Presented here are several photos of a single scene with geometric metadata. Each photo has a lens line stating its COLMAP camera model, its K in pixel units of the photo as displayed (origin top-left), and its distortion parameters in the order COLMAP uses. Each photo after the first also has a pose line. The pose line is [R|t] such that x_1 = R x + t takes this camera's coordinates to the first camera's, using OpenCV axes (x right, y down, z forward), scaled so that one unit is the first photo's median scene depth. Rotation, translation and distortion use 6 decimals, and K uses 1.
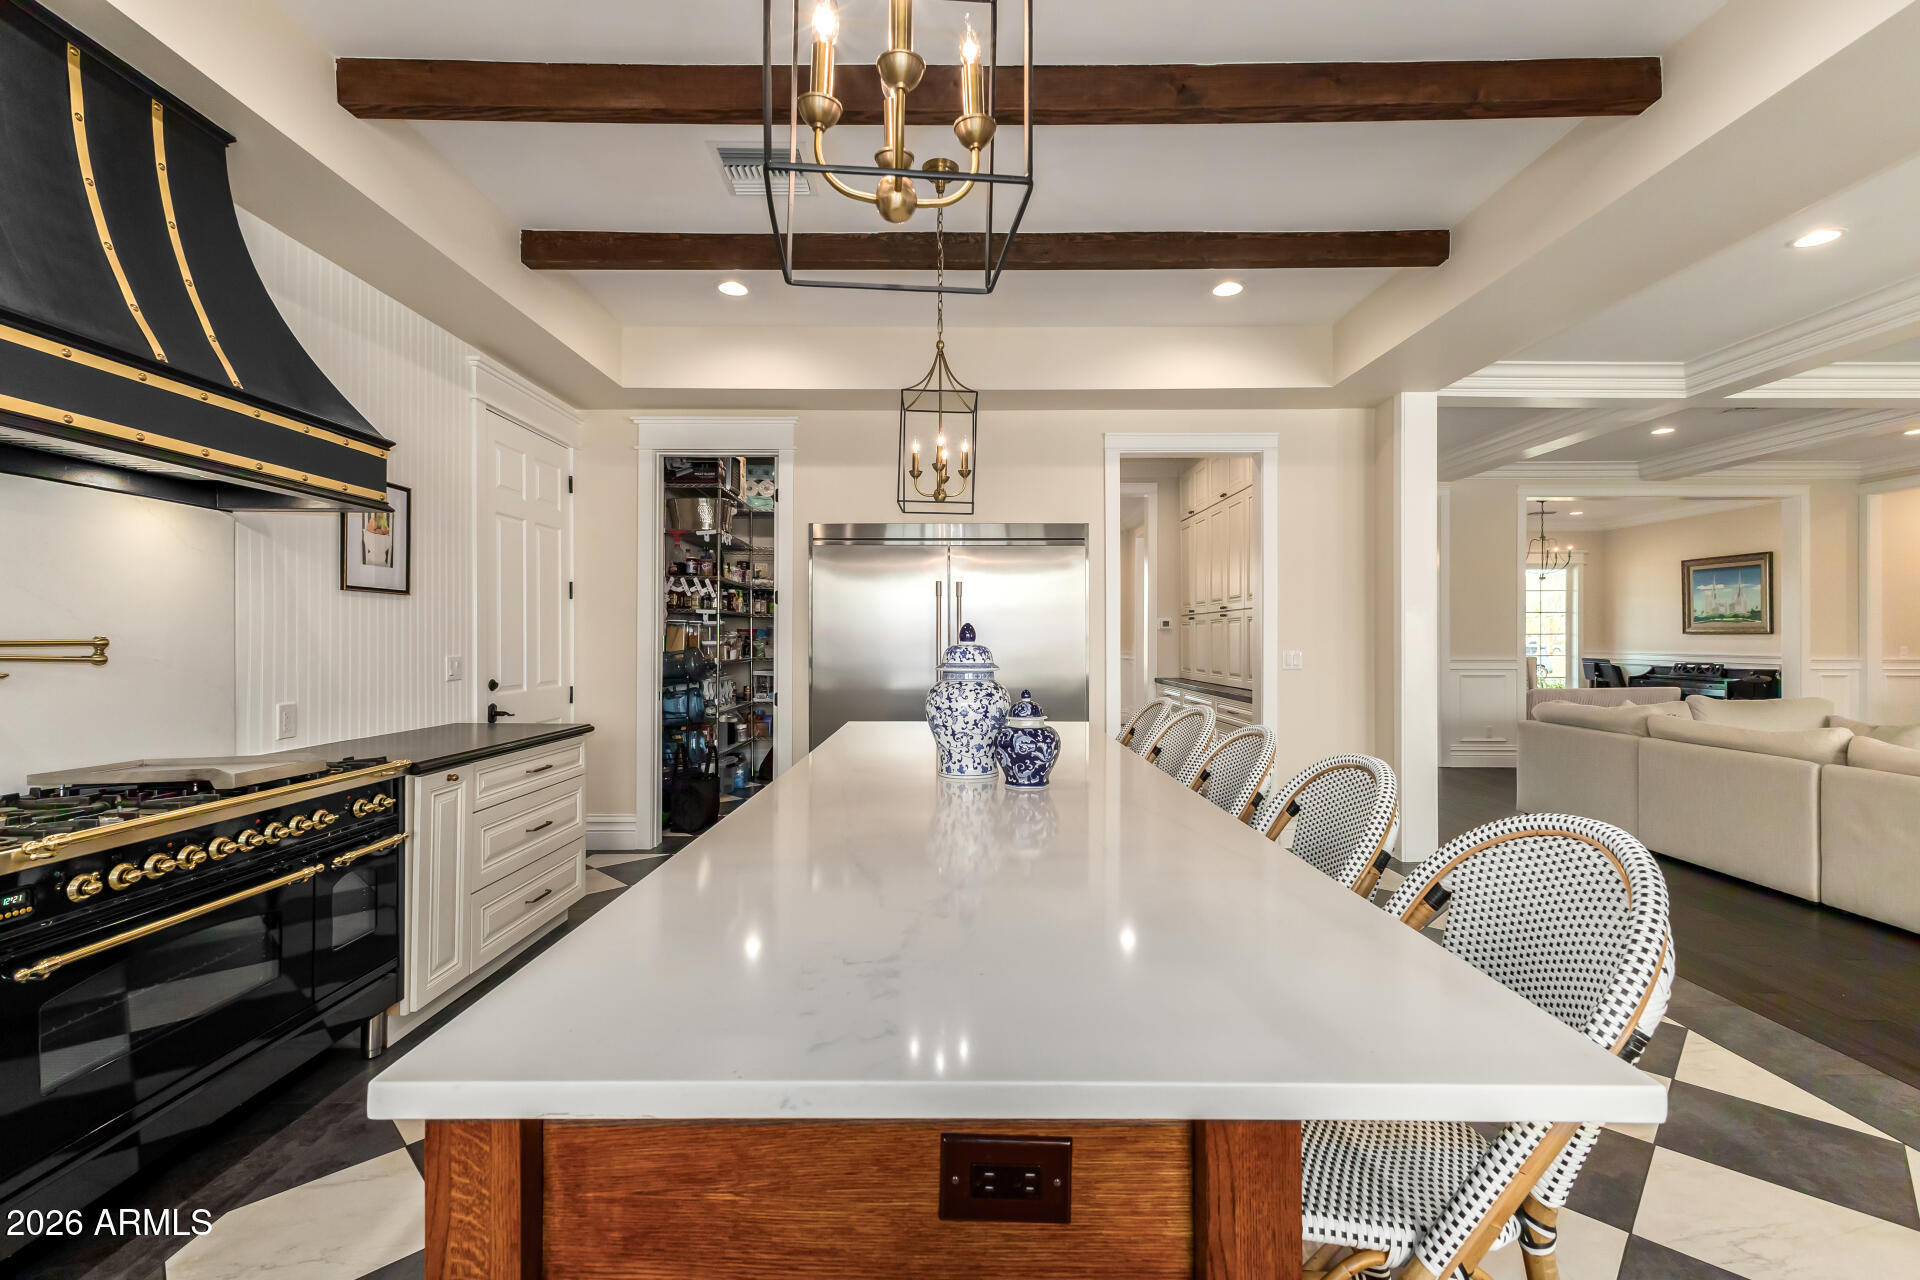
lens RADIAL K [[830.0, 0, 956.2], [0, 830.0, 640.1], [0, 0, 1]] dist [0.013500, -0.003988]
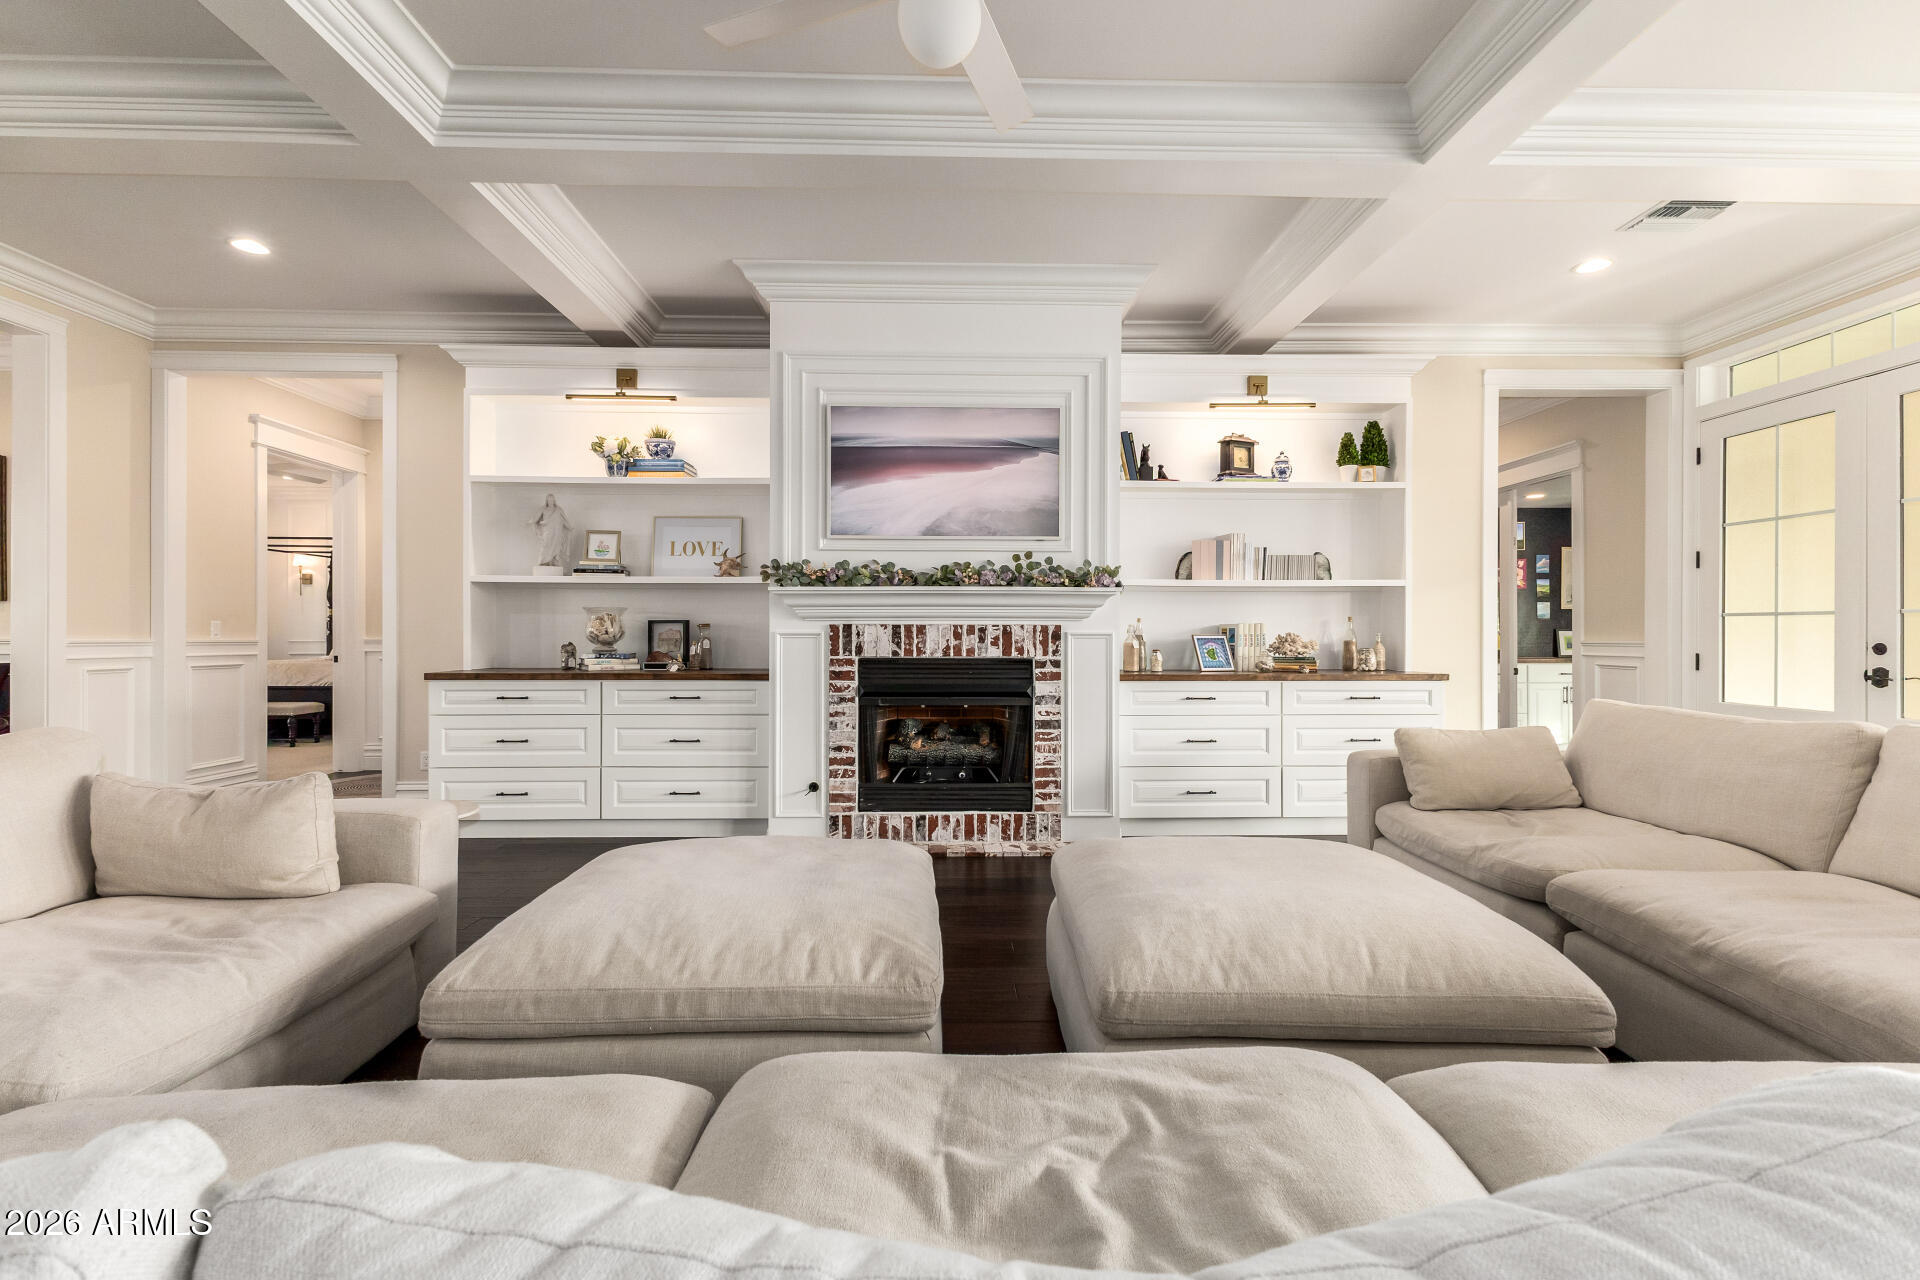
lens RADIAL K [[830.0, 0, 956.7], [0, 830.0, 635.9], [0, 0, 1]] dist [0.013500, -0.003988]
pose [[-0.023826, 0.000268, 0.999716, 0.927455], [-0.000354, 1.000000, -0.000276, 0.038023], [-0.999716, -0.000361, -0.023826, 0.876244]]
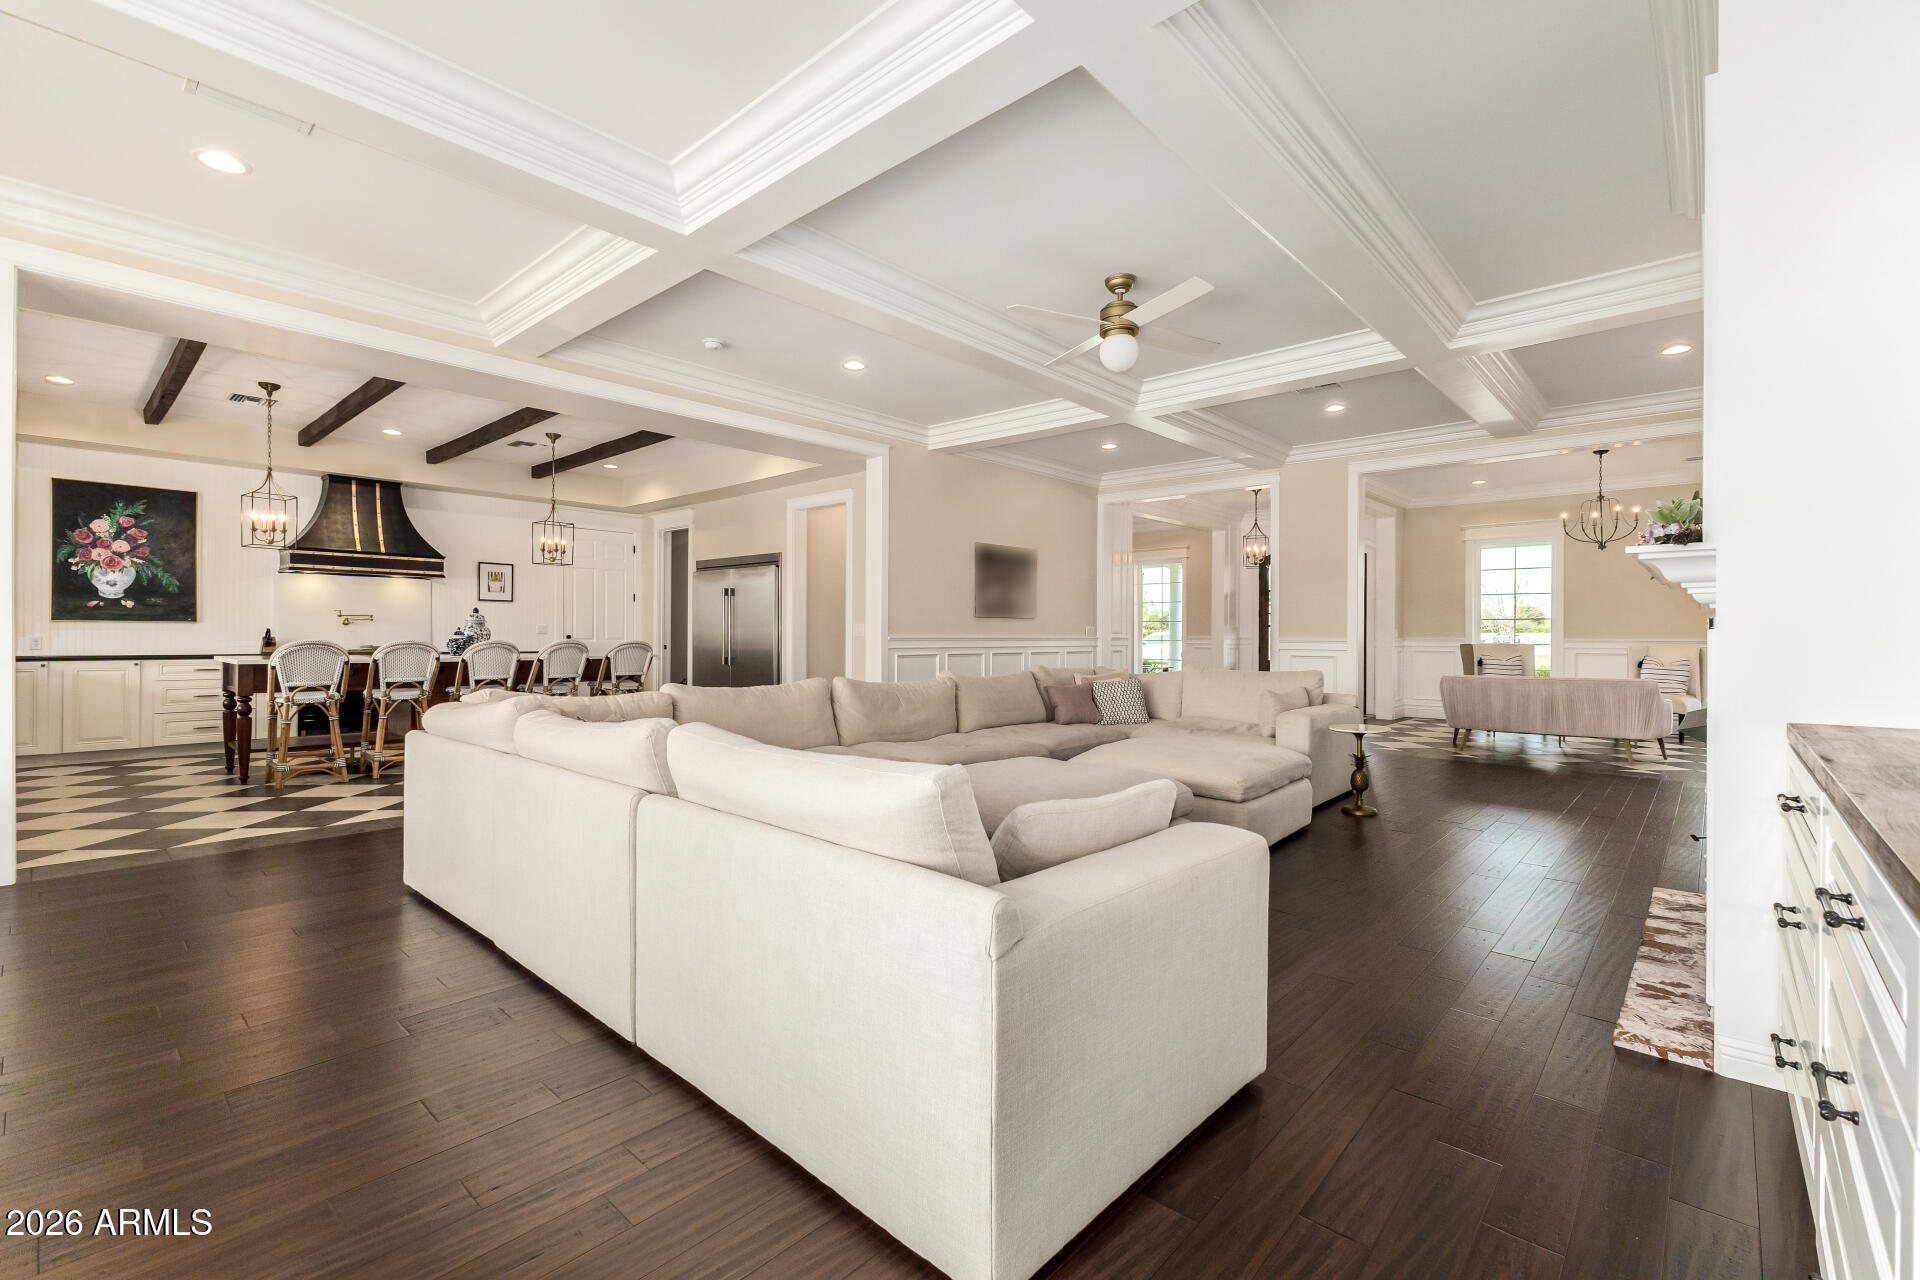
lens RADIAL K [[830.0, 0, 961.3], [0, 830.0, 630.2], [0, 0, 1]] dist [0.013500, -0.003988]
pose [[0.739387, 0.001402, -0.673279, 1.978745], [-0.006923, 0.999961, -0.005521, 0.038791], [0.673245, 0.008743, 0.739368, -0.041489]]
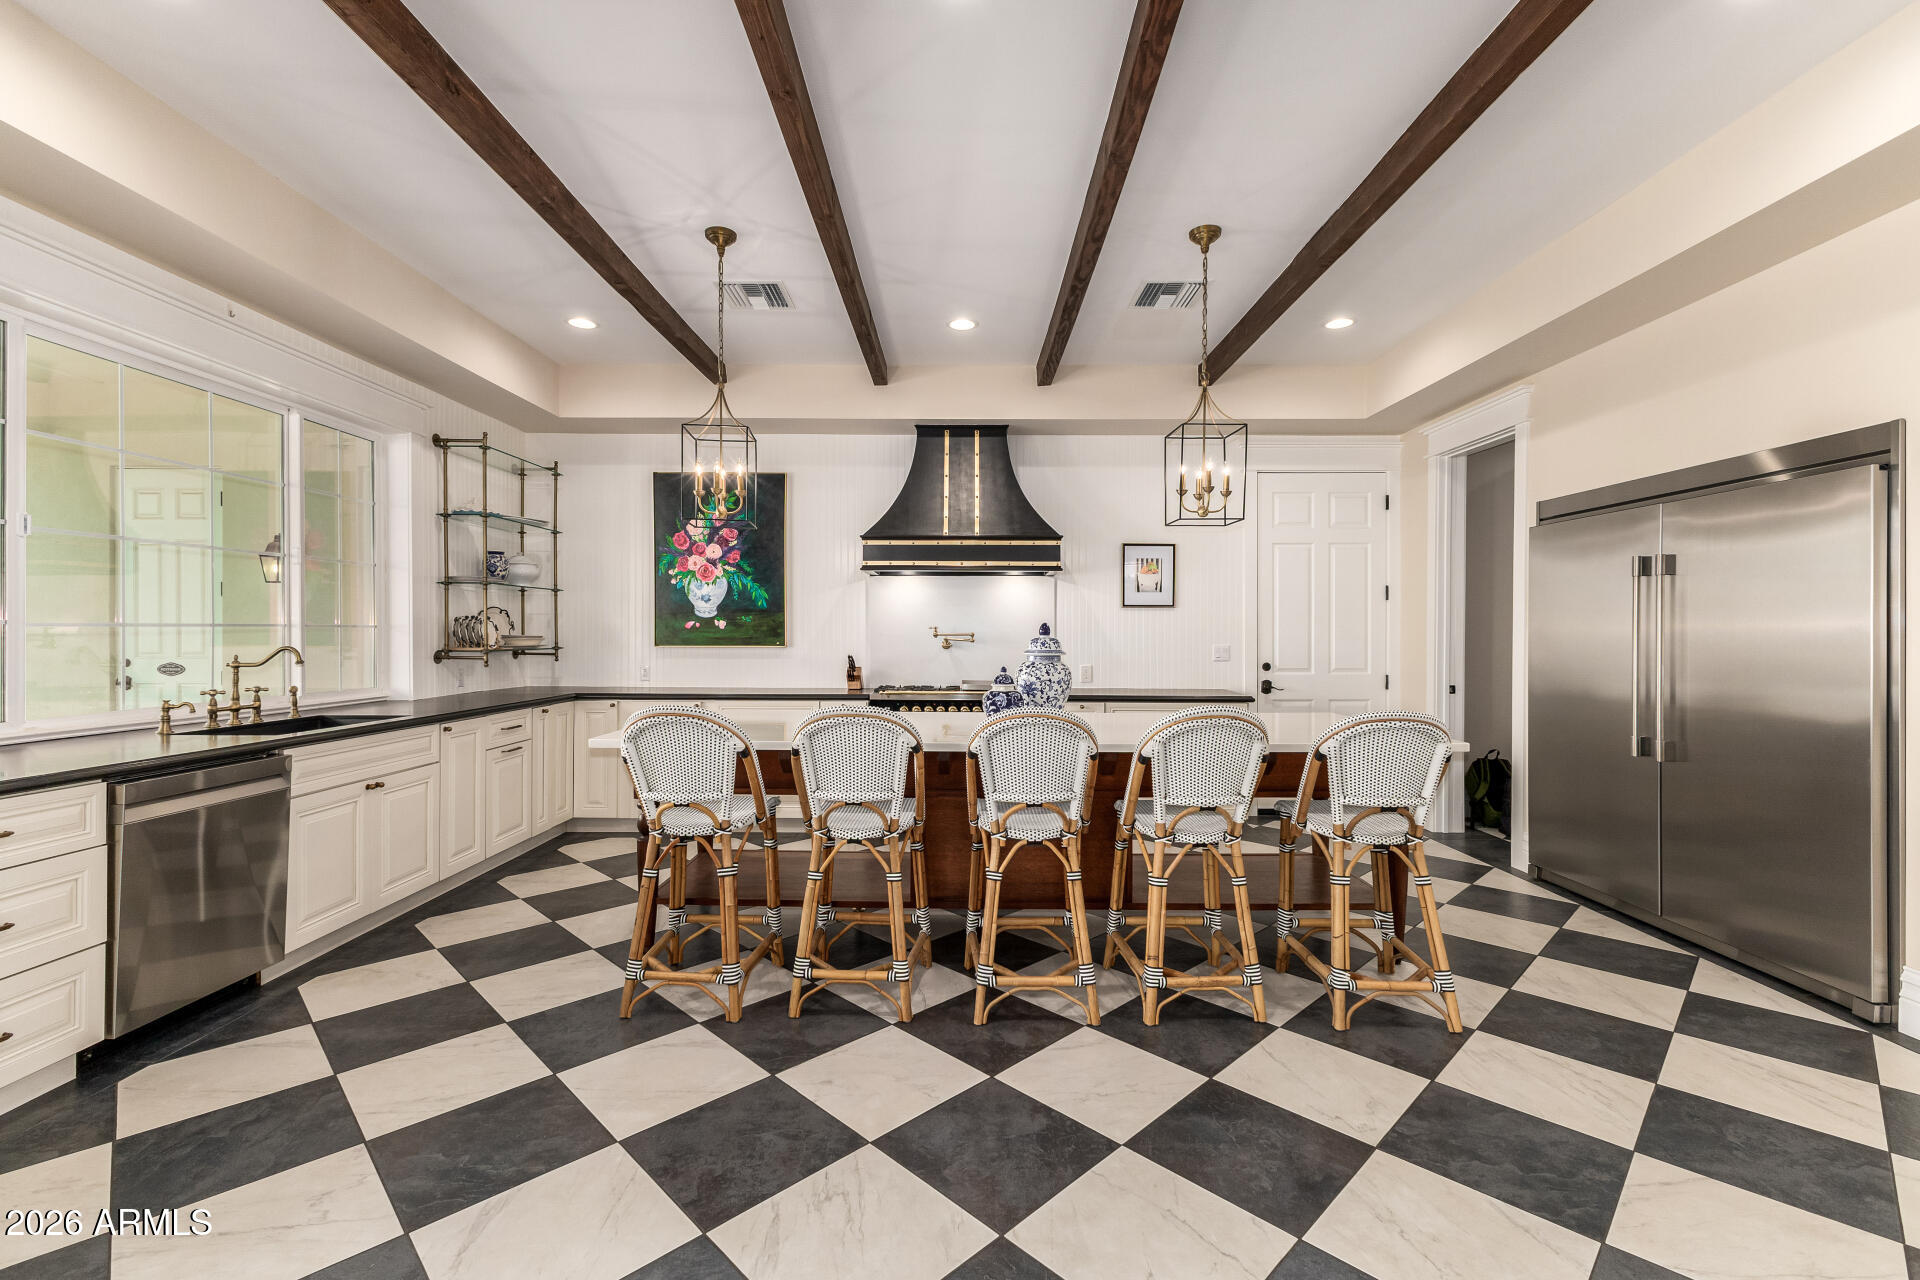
lens RADIAL K [[830.0, 0, 958.4], [0, 830.0, 637.7], [0, 0, 1]] dist [0.013500, -0.003988]
pose [[-0.008029, 0.005944, -0.999950, 0.857508], [-0.003584, 0.999976, 0.005973, -0.001381], [0.999961, 0.003631, -0.008008, 0.494586]]
